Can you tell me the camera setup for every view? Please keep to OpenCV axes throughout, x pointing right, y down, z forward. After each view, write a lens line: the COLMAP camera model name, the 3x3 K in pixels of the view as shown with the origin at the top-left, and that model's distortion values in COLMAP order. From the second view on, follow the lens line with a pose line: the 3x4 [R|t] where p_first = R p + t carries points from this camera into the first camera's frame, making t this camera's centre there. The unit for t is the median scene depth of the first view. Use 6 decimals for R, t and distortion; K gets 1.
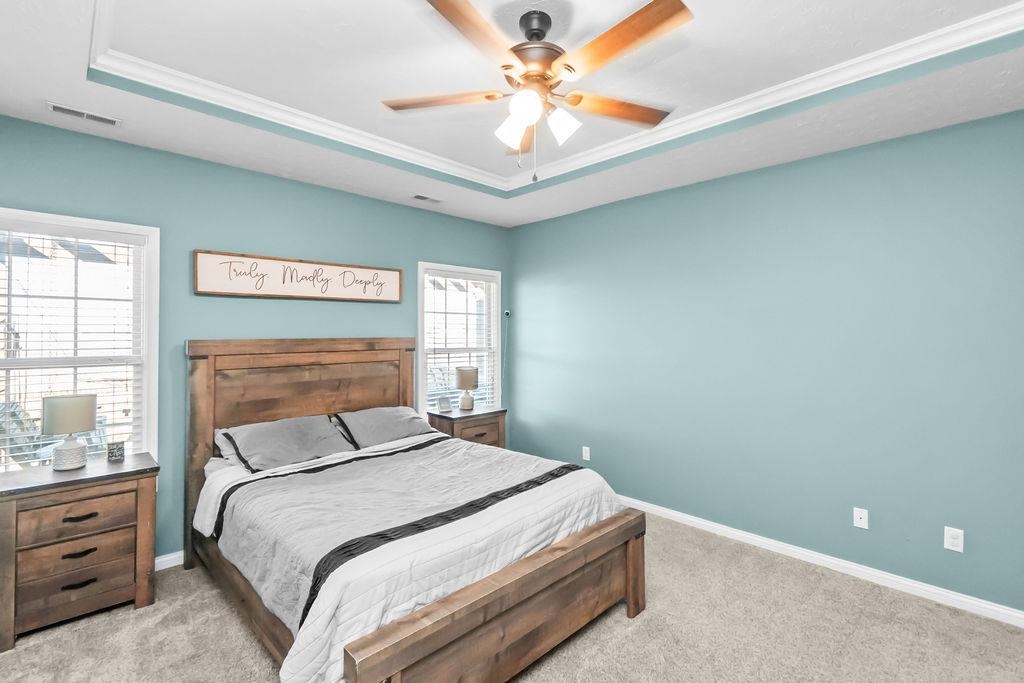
lens RADIAL K [[470.3, 0, 502.5], [0, 470.3, 325.5], [0, 0, 1]] dist [0.004094, -0.002085]
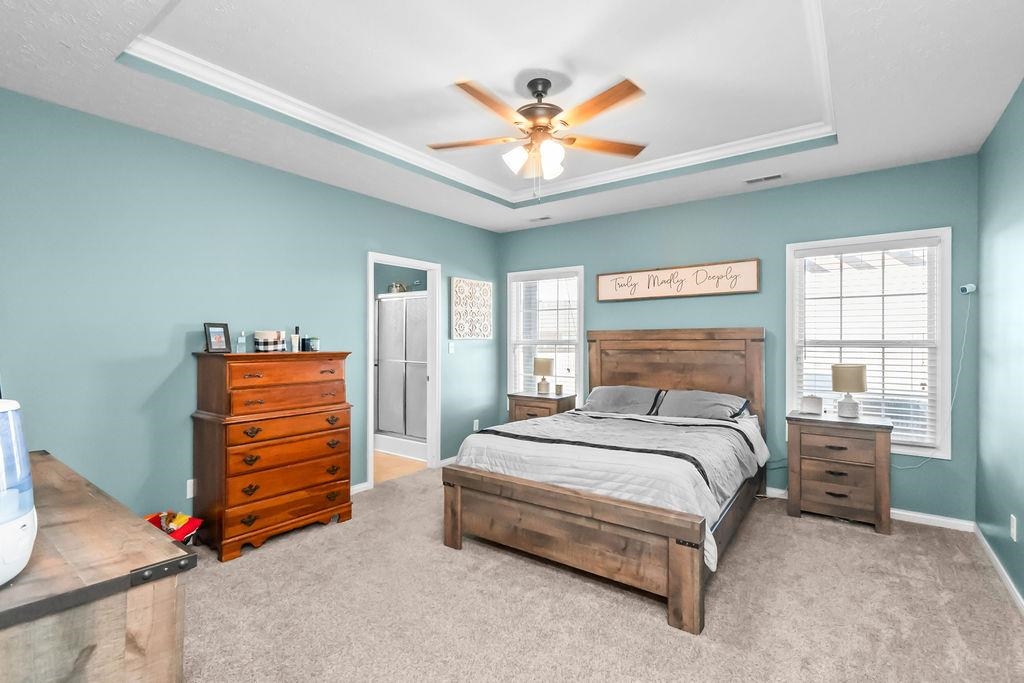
lens RADIAL K [[470.3, 0, 507.8], [0, 470.3, 342.1], [0, 0, 1]] dist [0.004094, -0.002085]
pose [[0.165173, 0.007405, -0.986237, 0.761260], [0.017961, 0.999783, 0.010515, 0.040594], [0.986101, -0.019451, 0.165004, 0.373410]]
